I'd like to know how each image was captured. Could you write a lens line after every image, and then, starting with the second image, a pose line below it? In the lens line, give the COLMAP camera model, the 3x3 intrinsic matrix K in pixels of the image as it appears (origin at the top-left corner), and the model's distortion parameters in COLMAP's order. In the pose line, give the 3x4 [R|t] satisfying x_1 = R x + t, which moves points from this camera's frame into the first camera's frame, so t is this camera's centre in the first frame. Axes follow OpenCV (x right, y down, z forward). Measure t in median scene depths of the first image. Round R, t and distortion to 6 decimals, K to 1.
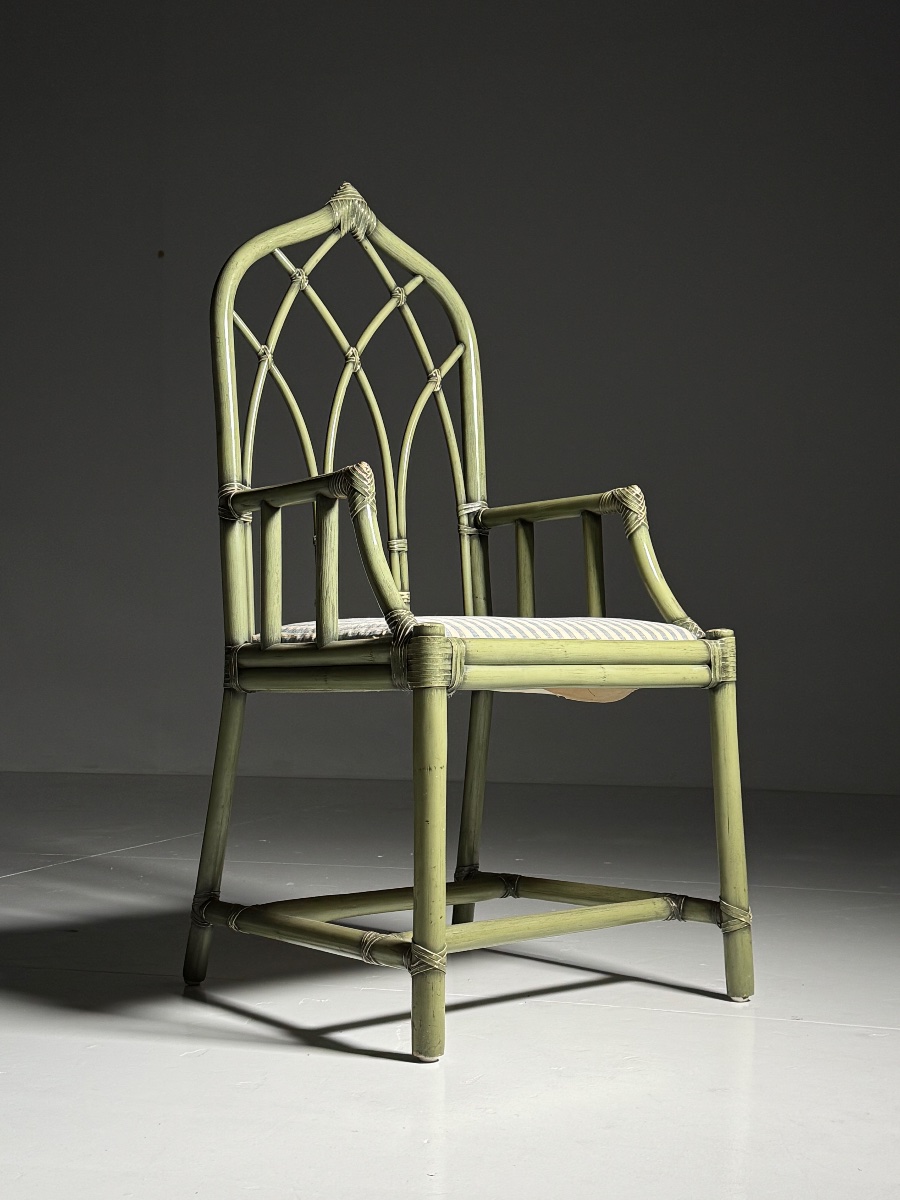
lens RADIAL K [[1680.0, 0, 450.0], [0, 1680.0, 600.0], [0, 0, 1]] dist [0.187463, -0.003295]
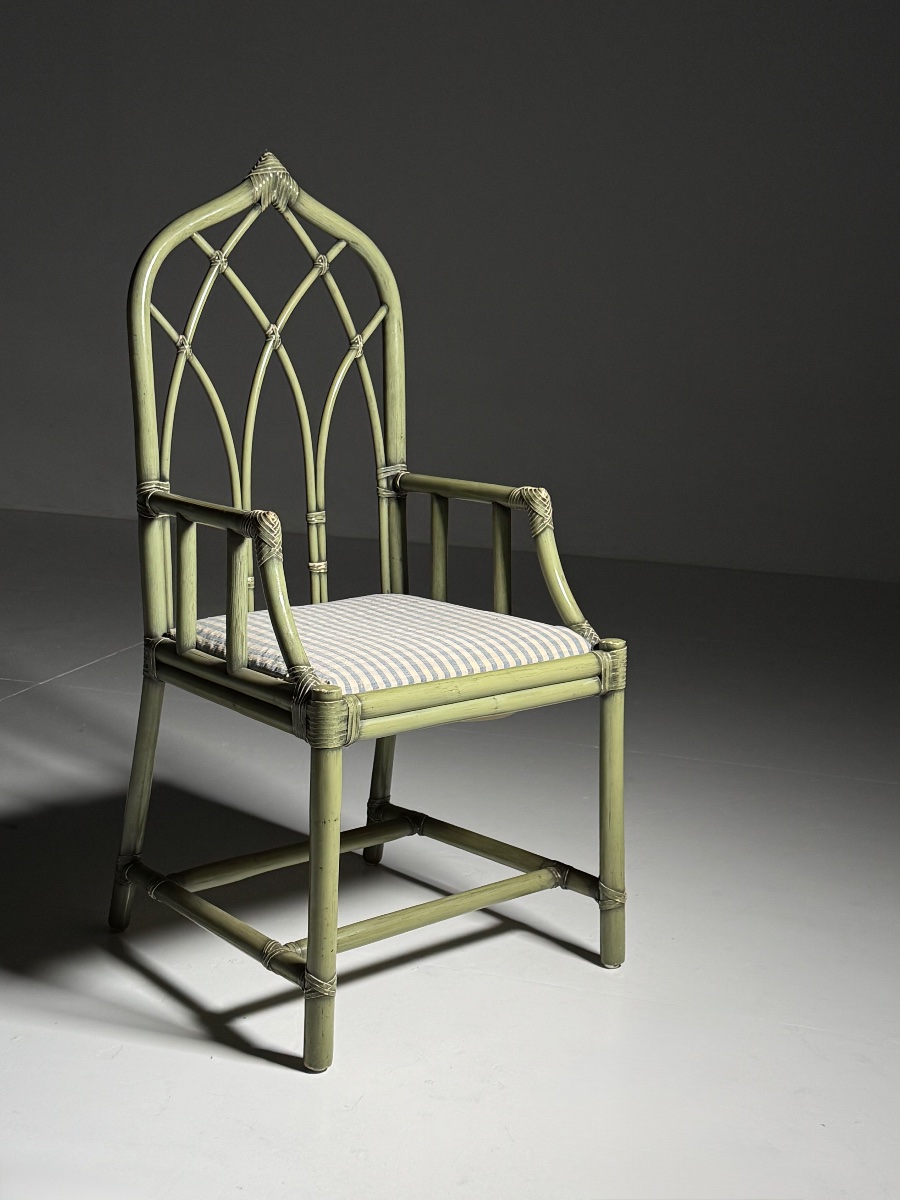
lens RADIAL K [[1680.0, 0, 450.0], [0, 1680.0, 600.0], [0, 0, 1]] dist [0.187463, -0.003295]
pose [[0.999455, 0.028524, 0.016637, 0.037808], [-0.031495, 0.974843, 0.220656, -0.227634], [-0.009925, -0.221059, 0.975210, -0.023530]]
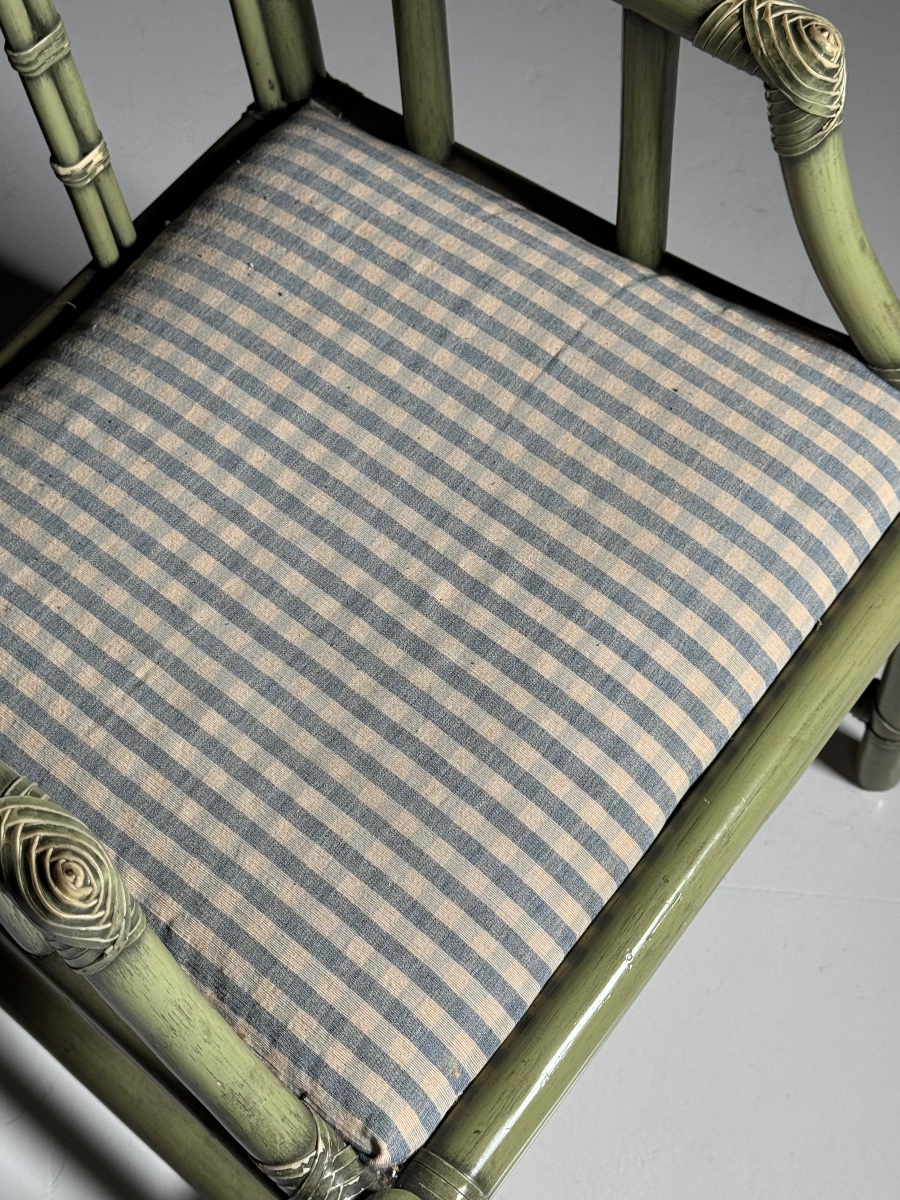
lens RADIAL K [[1816.7, 0, 464.2], [0, 1816.7, 595.7], [0, 0, 1]] dist [0.140041, -0.065796]
pose [[0.975334, -0.202245, 0.088430, -0.004209], [0.013106, 0.452971, 0.891429, -0.323981], [-0.220343, -0.868283, 0.444449, 0.773699]]
